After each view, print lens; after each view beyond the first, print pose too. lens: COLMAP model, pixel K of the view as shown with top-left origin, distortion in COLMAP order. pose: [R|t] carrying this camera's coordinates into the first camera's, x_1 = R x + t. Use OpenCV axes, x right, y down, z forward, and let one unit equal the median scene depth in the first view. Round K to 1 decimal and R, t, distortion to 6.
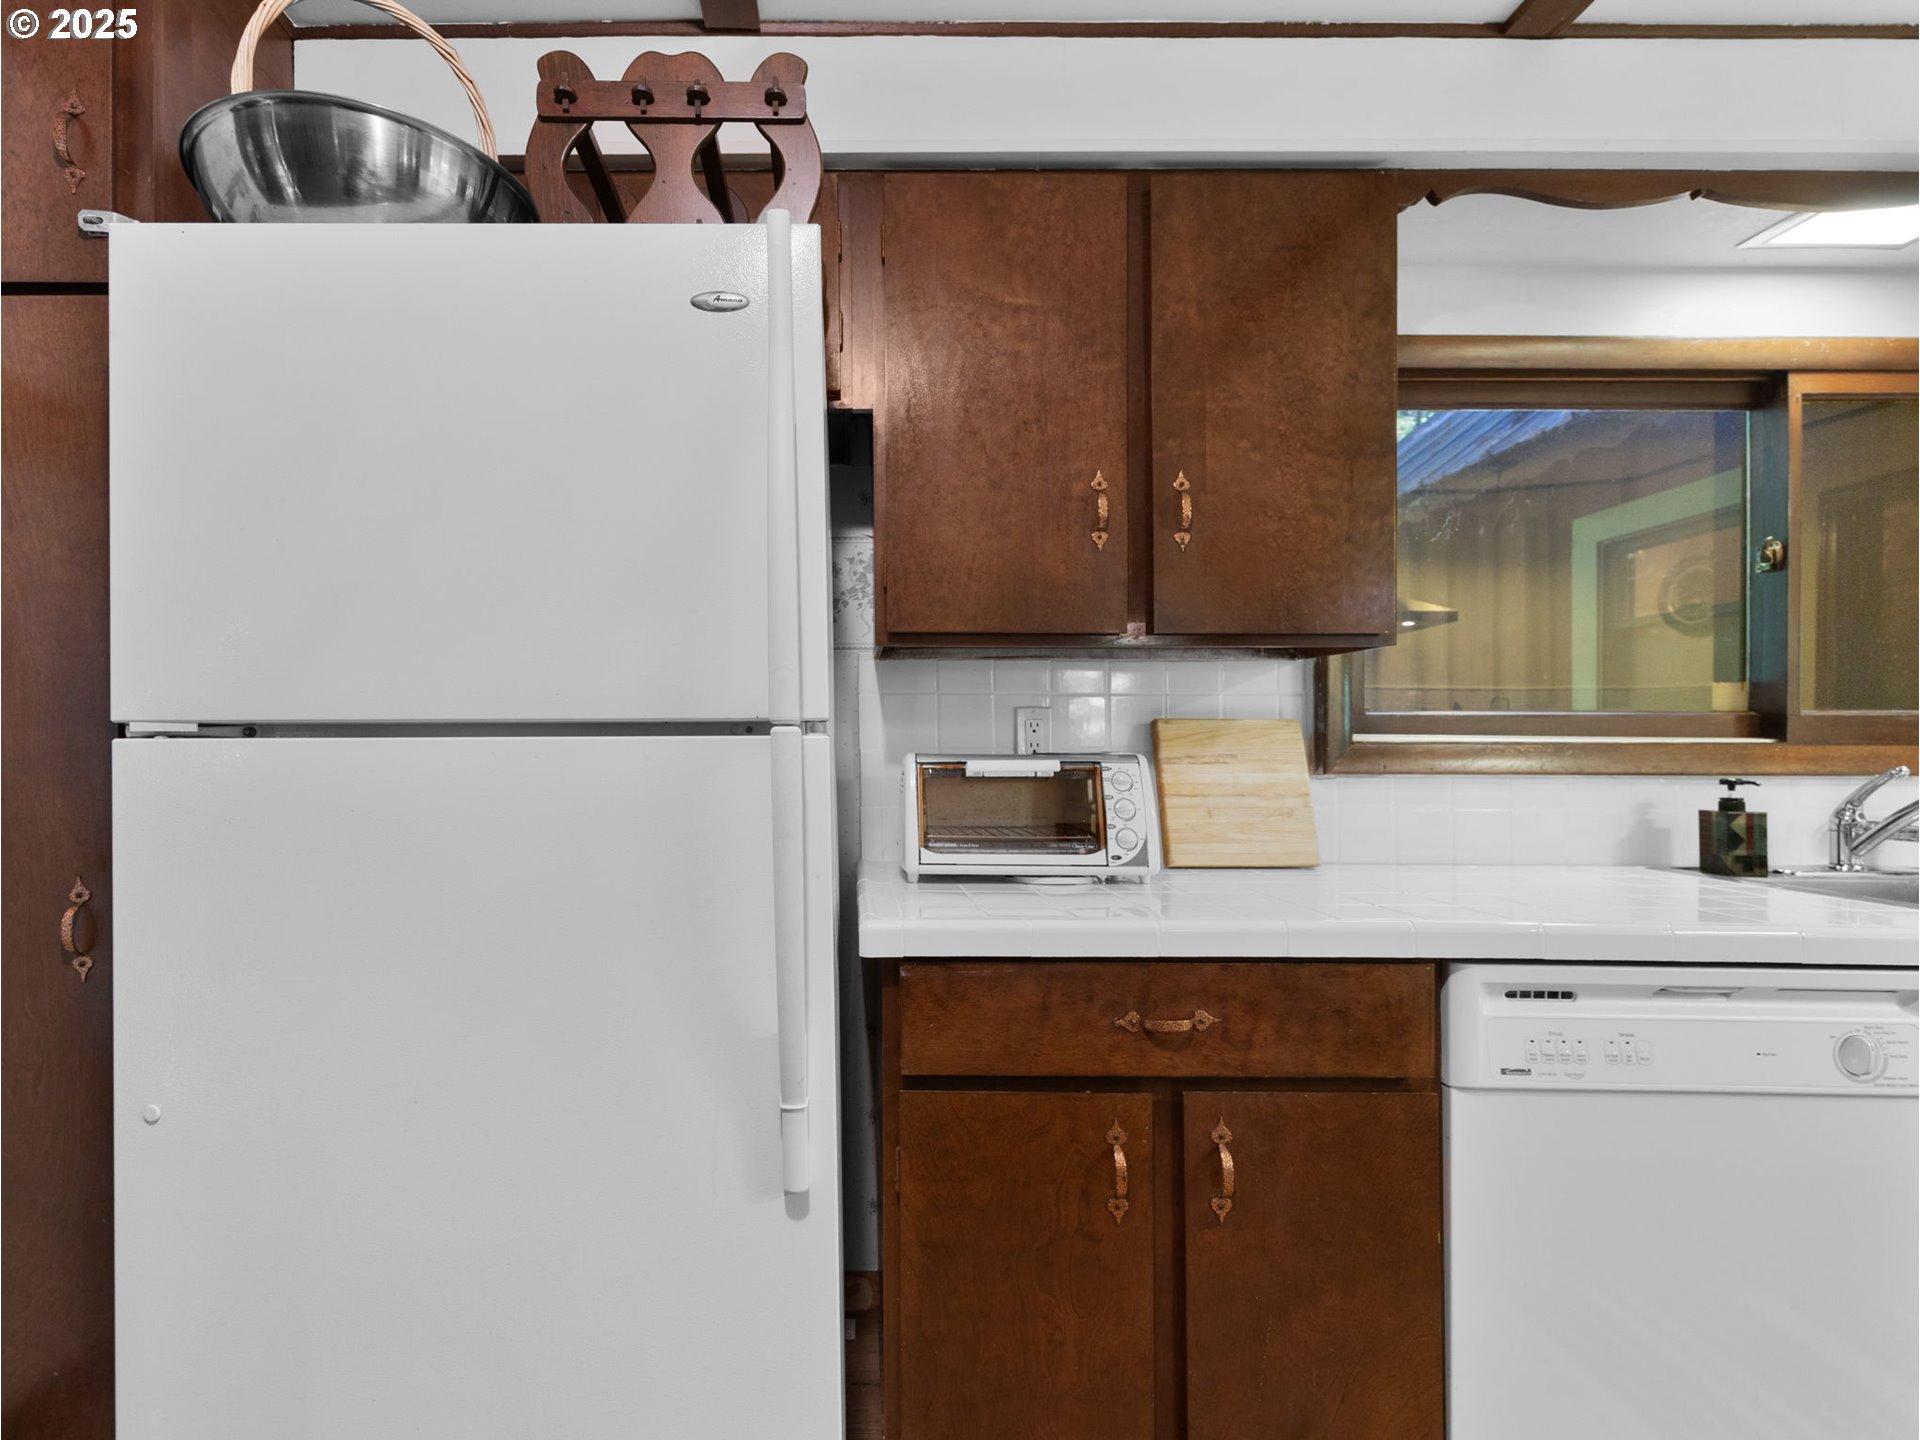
lens RADIAL K [[913.0, 0, 812.0], [0, 913.0, 739.1], [0, 0, 1]] dist [-0.001551, 0.000306]
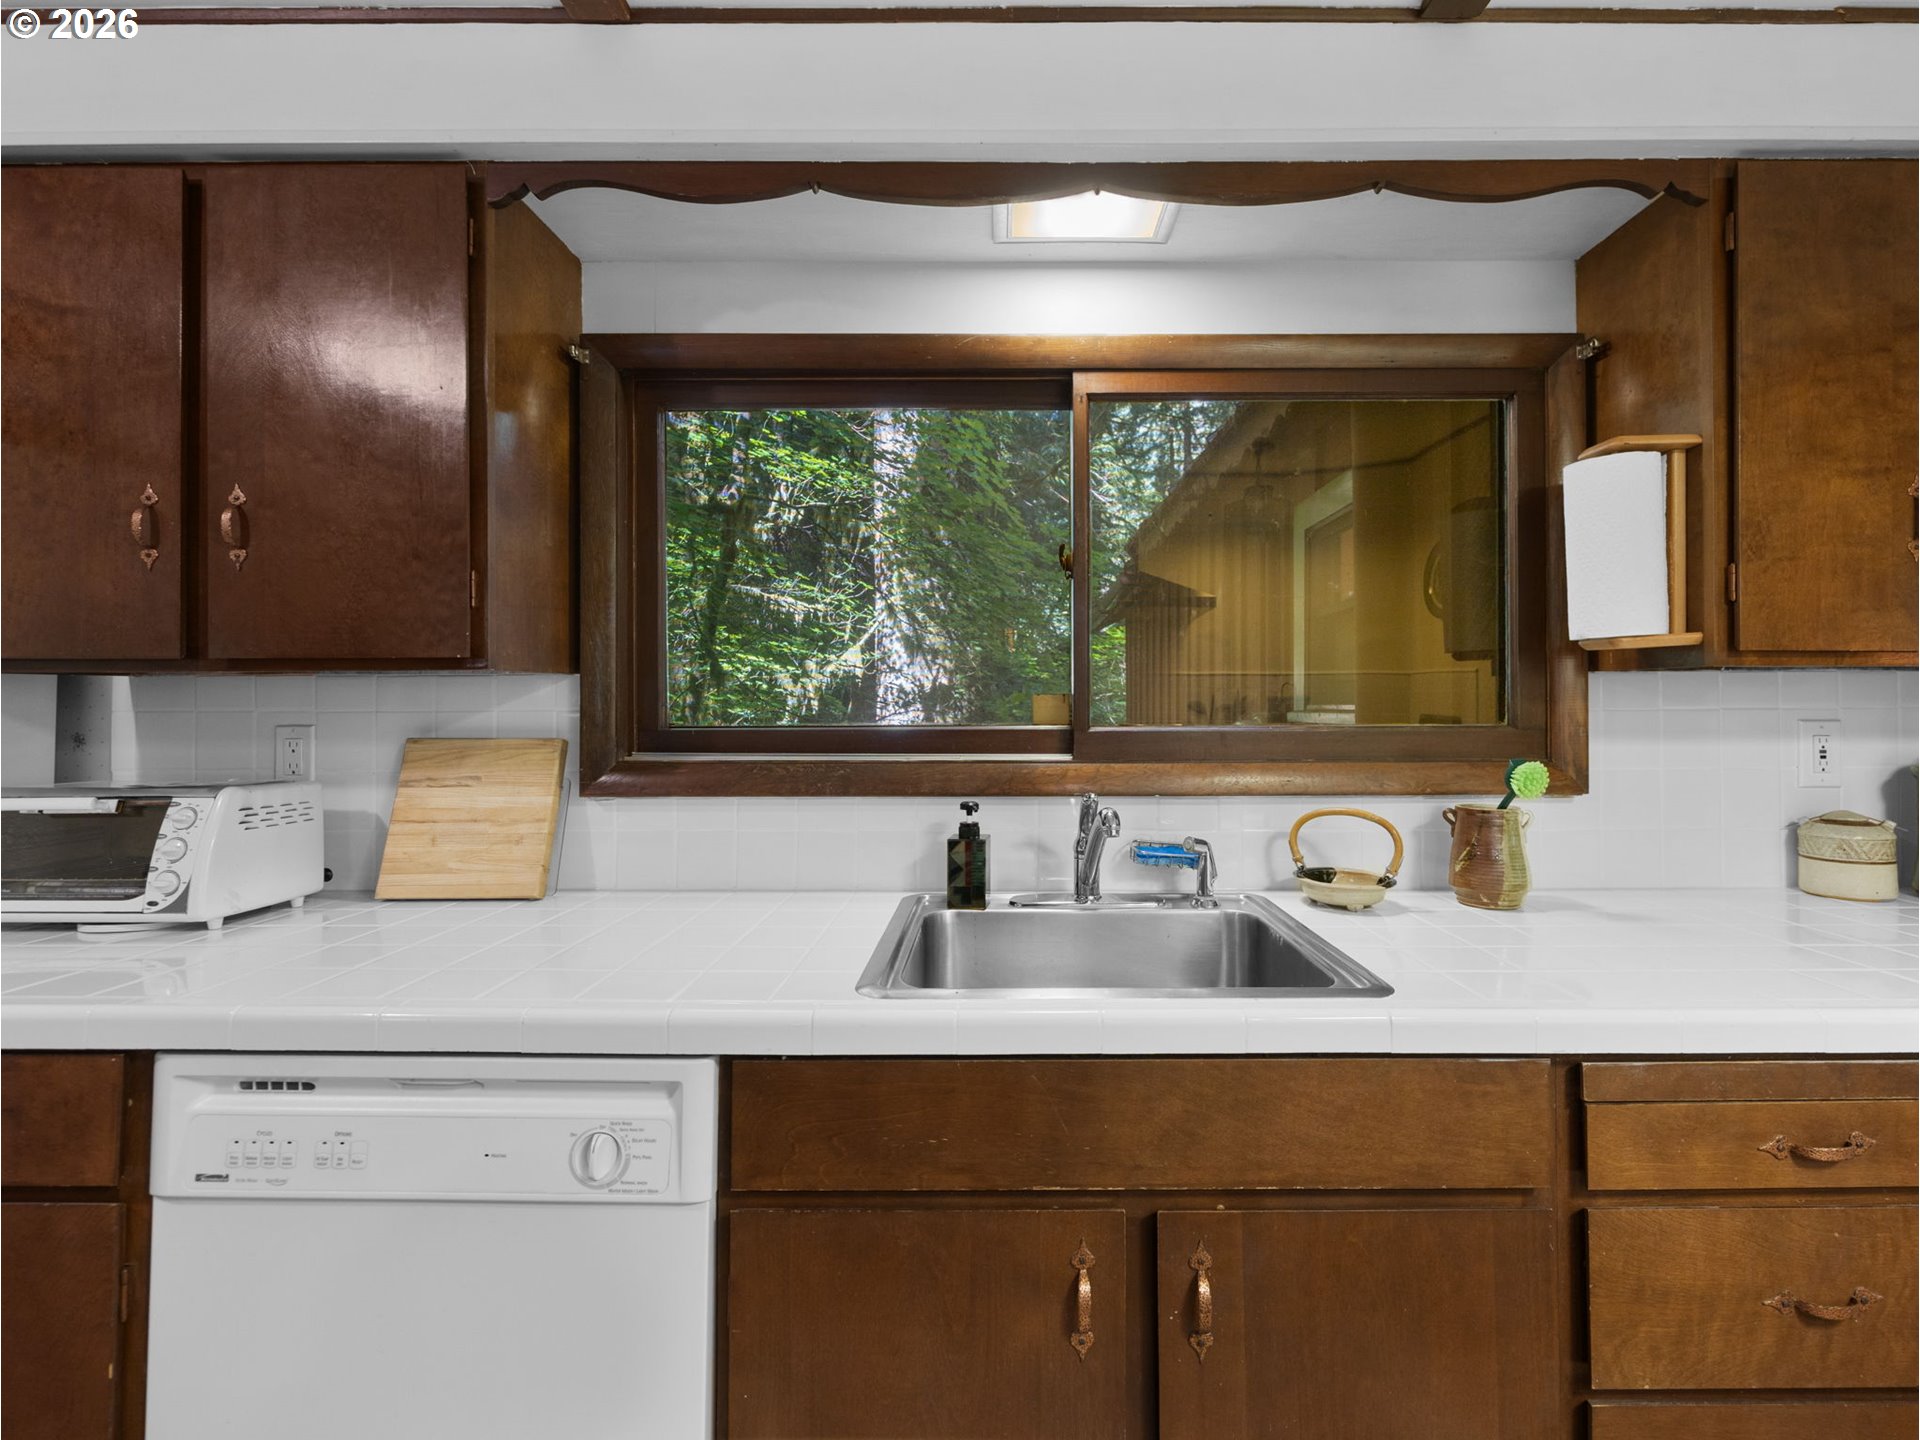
lens RADIAL K [[876.9, 0, 978.7], [0, 876.9, 682.1], [0, 0, 1]] dist [-0.000776, -0.000203]
pose [[0.999950, -0.005630, 0.008298, 1.146632], [0.005817, 0.999726, -0.022669, -0.067259], [-0.008168, 0.022716, 0.999709, 0.107849]]
